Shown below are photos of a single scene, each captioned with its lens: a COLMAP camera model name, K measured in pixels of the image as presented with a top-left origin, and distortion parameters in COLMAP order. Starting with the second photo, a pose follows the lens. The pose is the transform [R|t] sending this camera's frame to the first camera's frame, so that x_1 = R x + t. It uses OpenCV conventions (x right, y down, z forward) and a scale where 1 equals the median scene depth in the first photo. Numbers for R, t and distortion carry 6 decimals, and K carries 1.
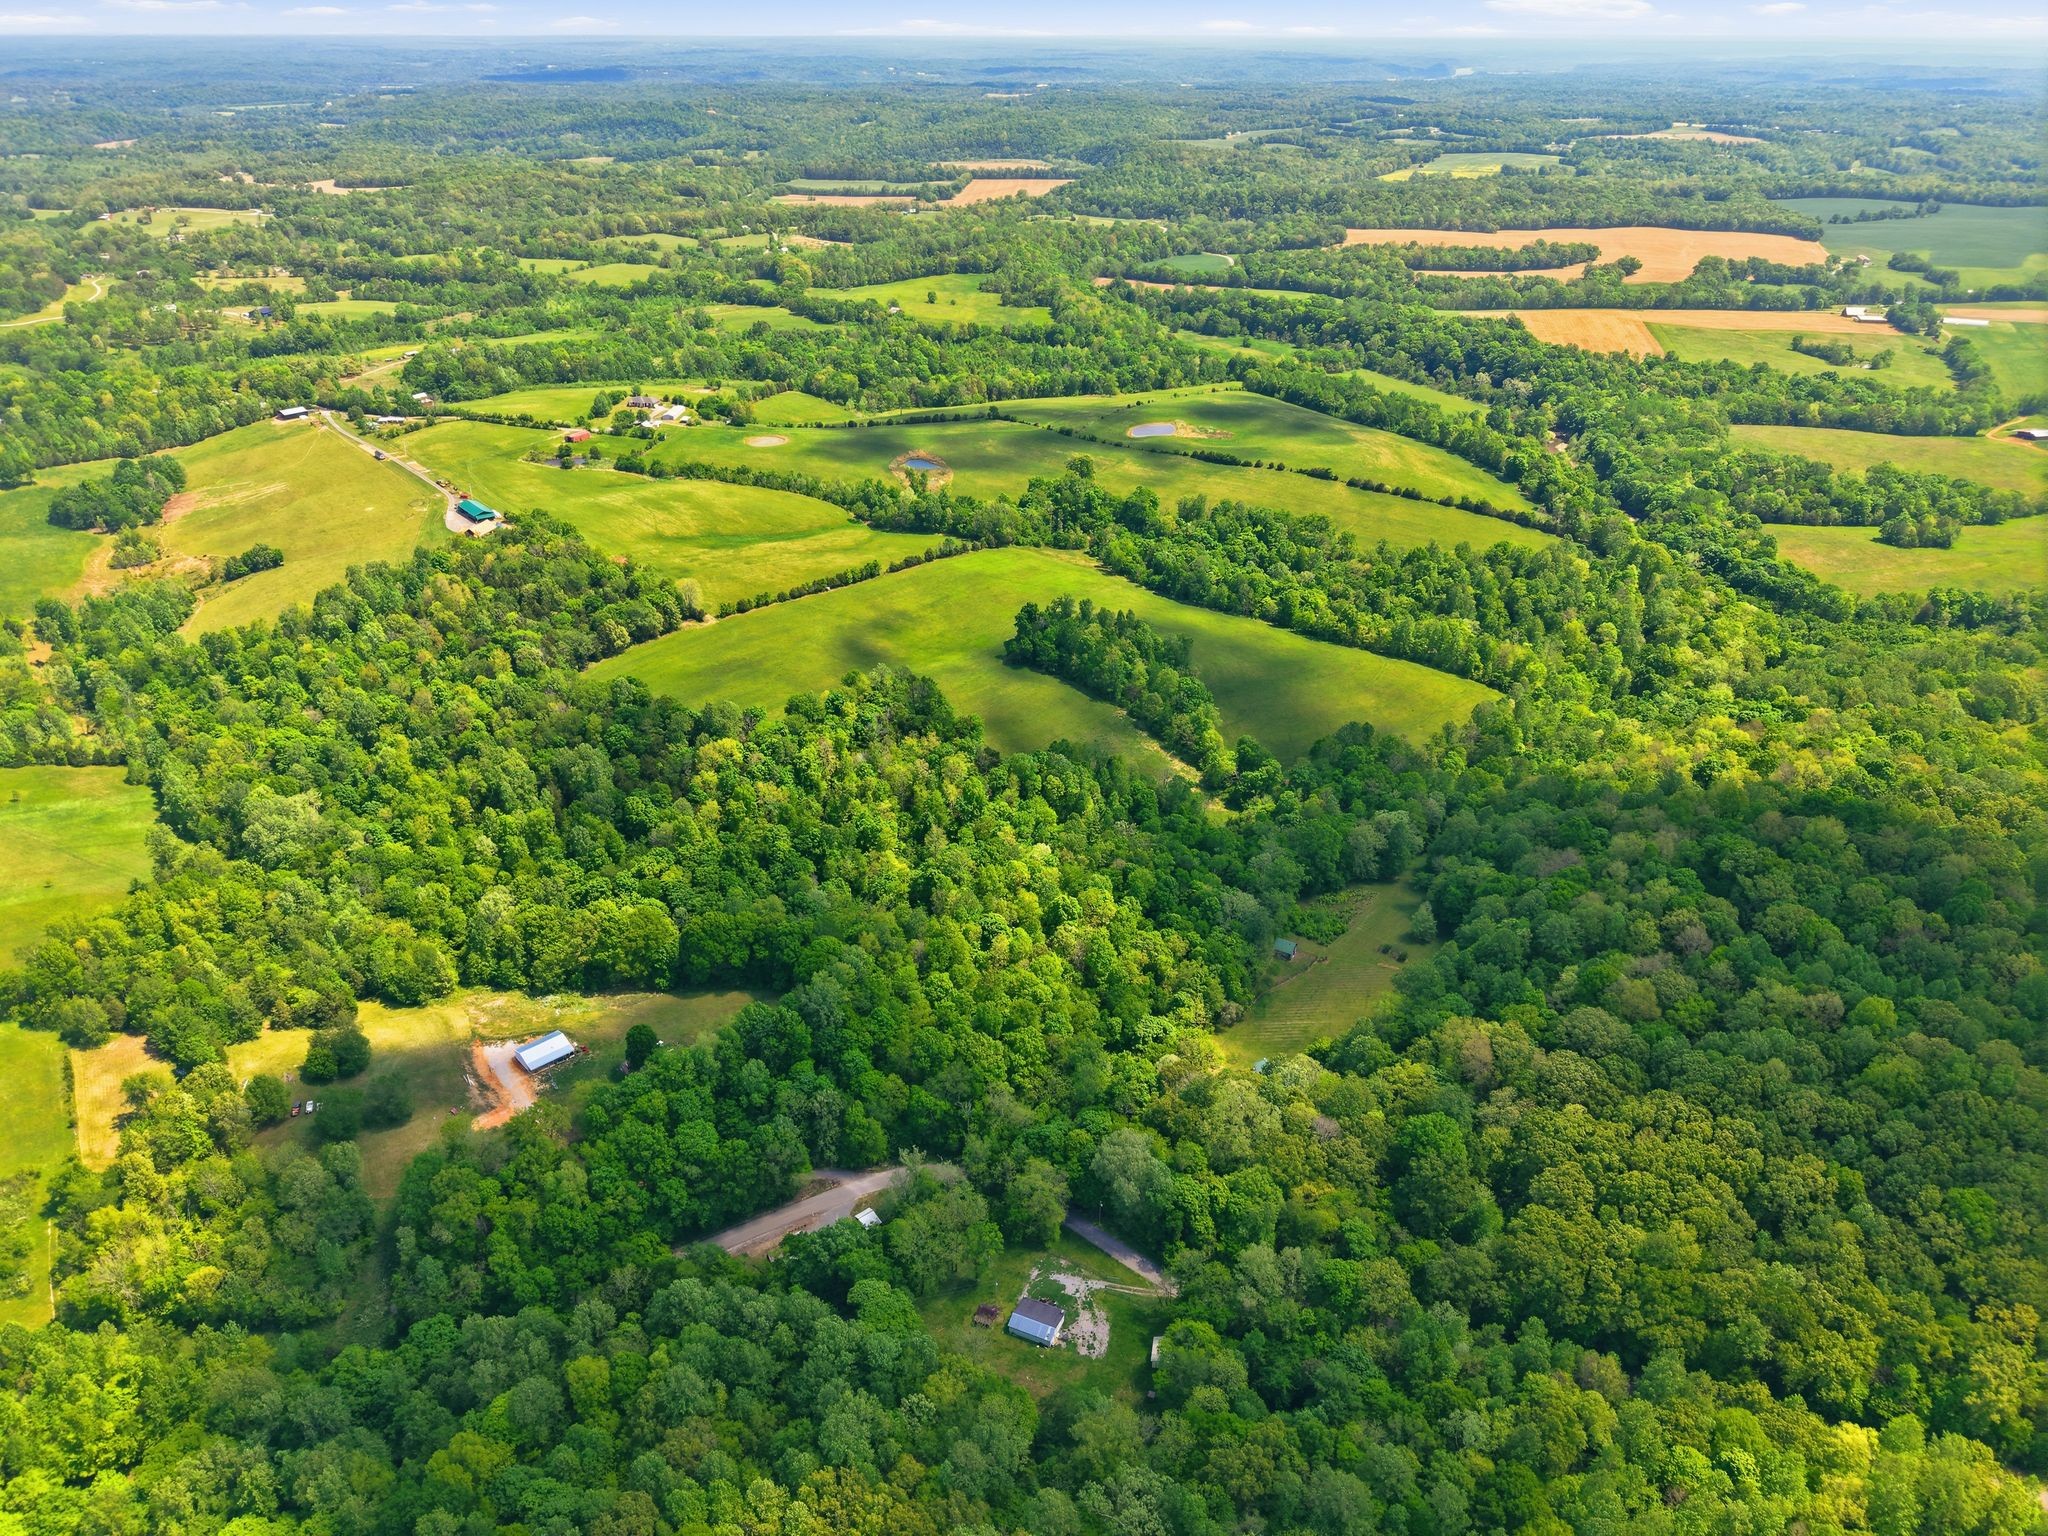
lens RADIAL K [[1370.1, 0, 1020.9], [0, 1370.1, 767.9], [0, 0, 1]] dist [0.010637, -0.007693]
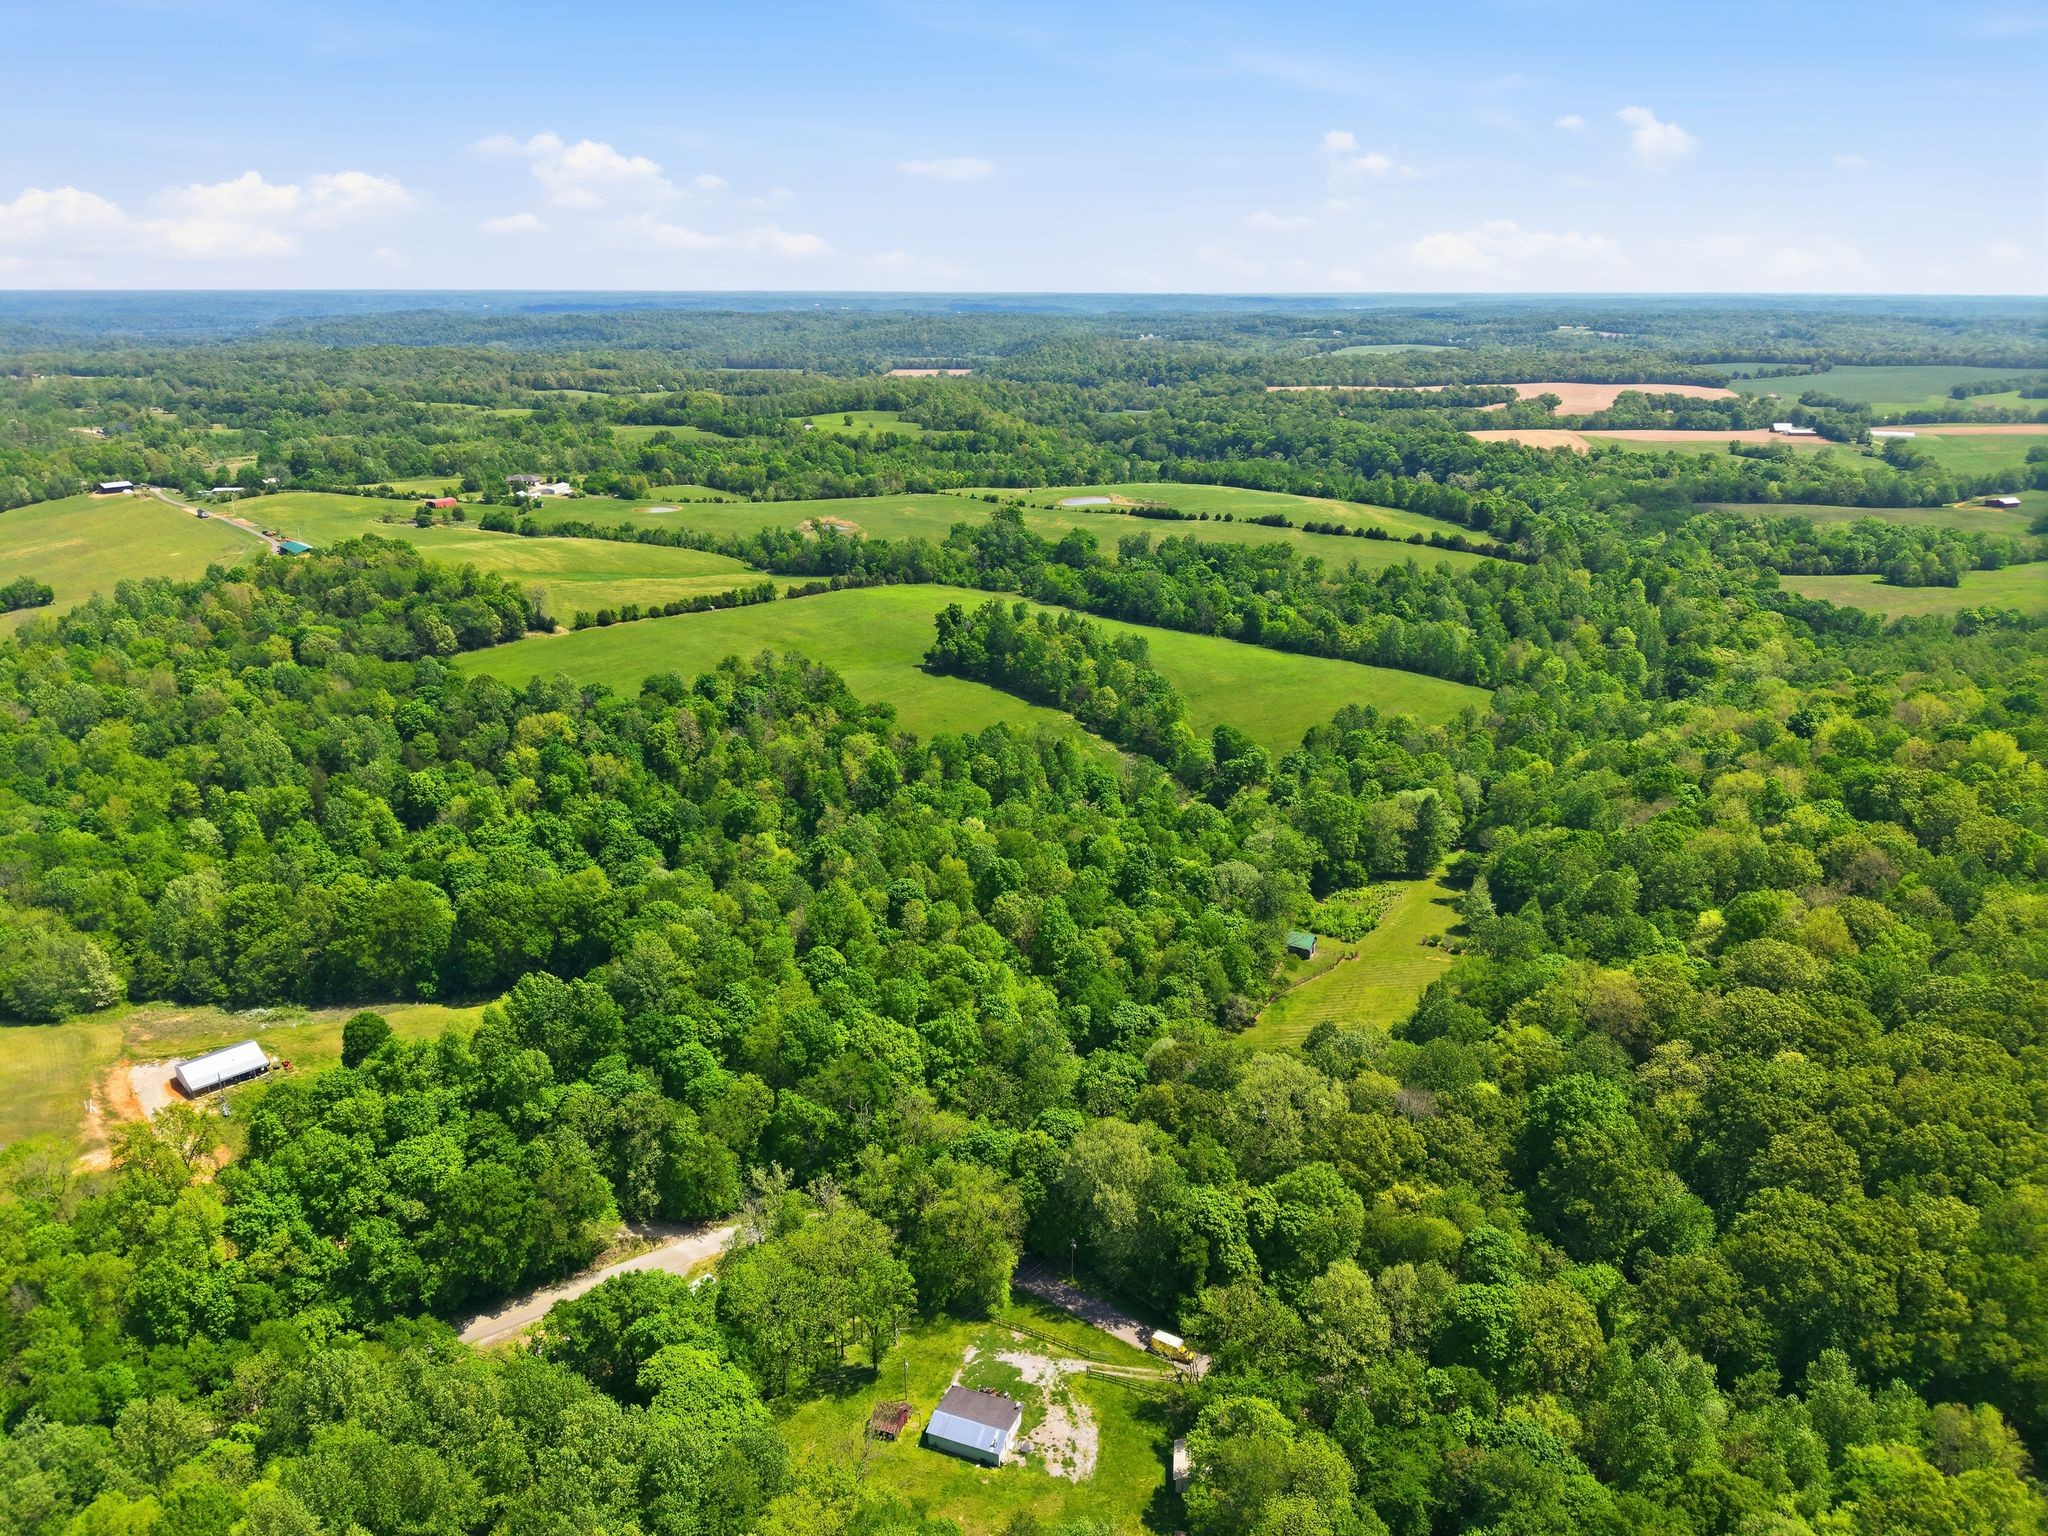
lens RADIAL K [[1370.1, 0, 1020.9], [0, 1370.1, 767.9], [0, 0, 1]] dist [0.010637, -0.007693]
pose [[0.998472, -0.023008, 0.050241, 0.003445], [0.030622, 0.987207, -0.156474, 0.094911], [-0.045998, 0.157773, 0.986403, 0.162394]]
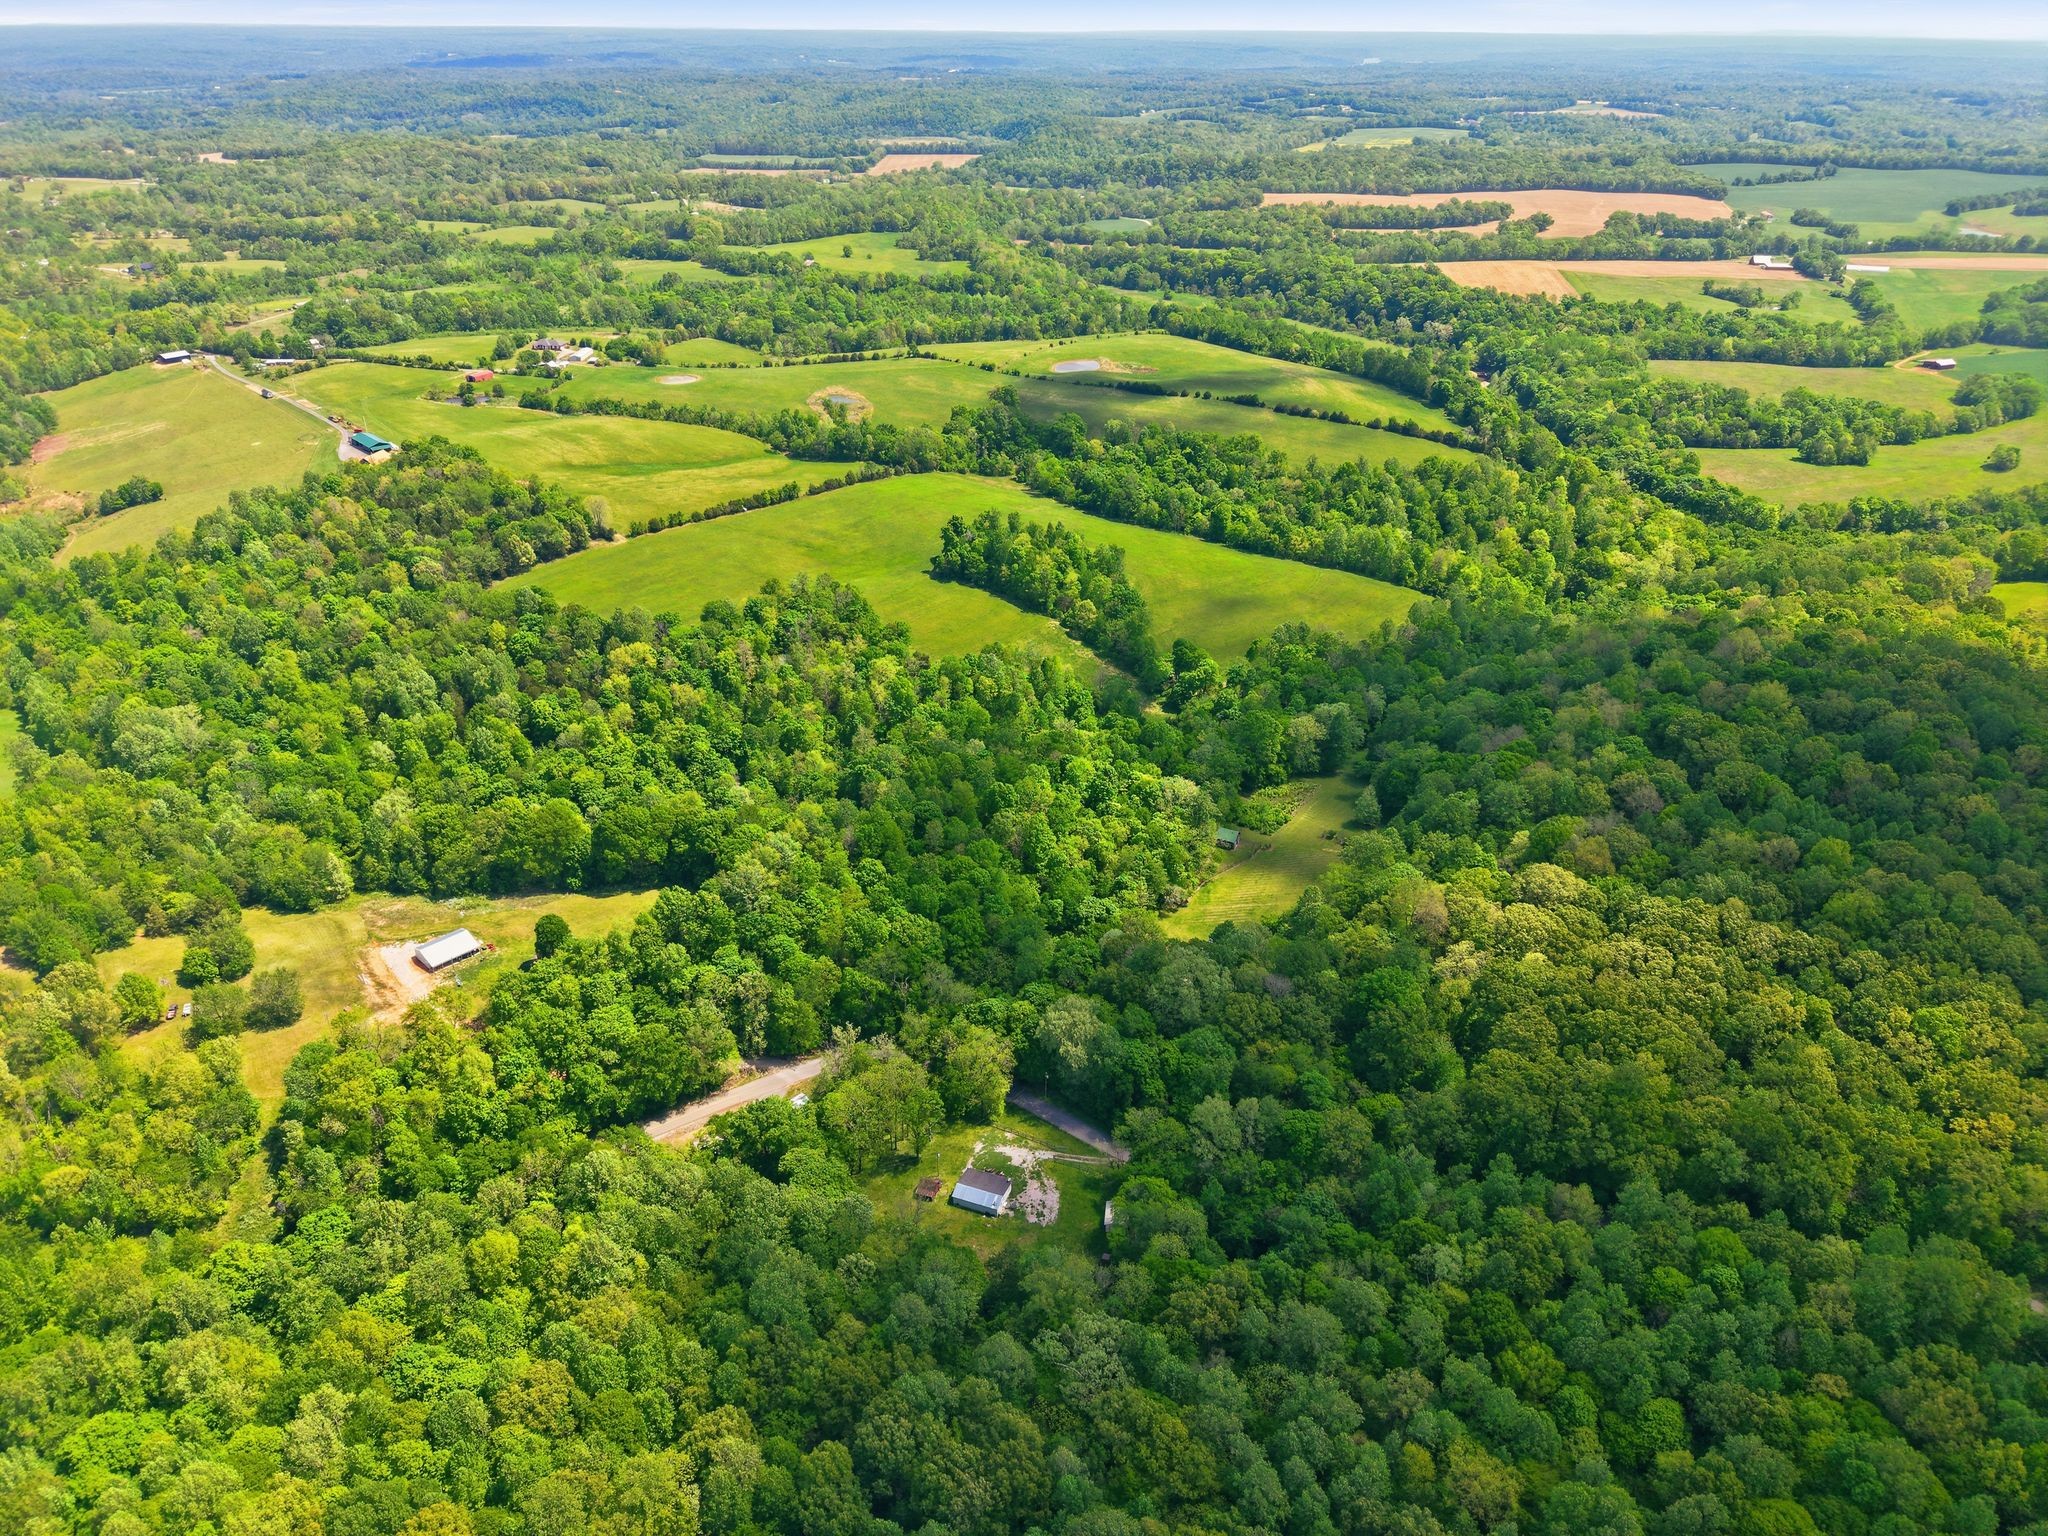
lens RADIAL K [[1370.1, 0, 1020.9], [0, 1370.1, 767.9], [0, 0, 1]] dist [0.010637, -0.007693]
pose [[0.998381, -0.026797, 0.050170, -0.000651], [0.026663, 0.999639, 0.003332, 0.047921], [-0.050241, -0.001989, 0.998735, 0.025600]]
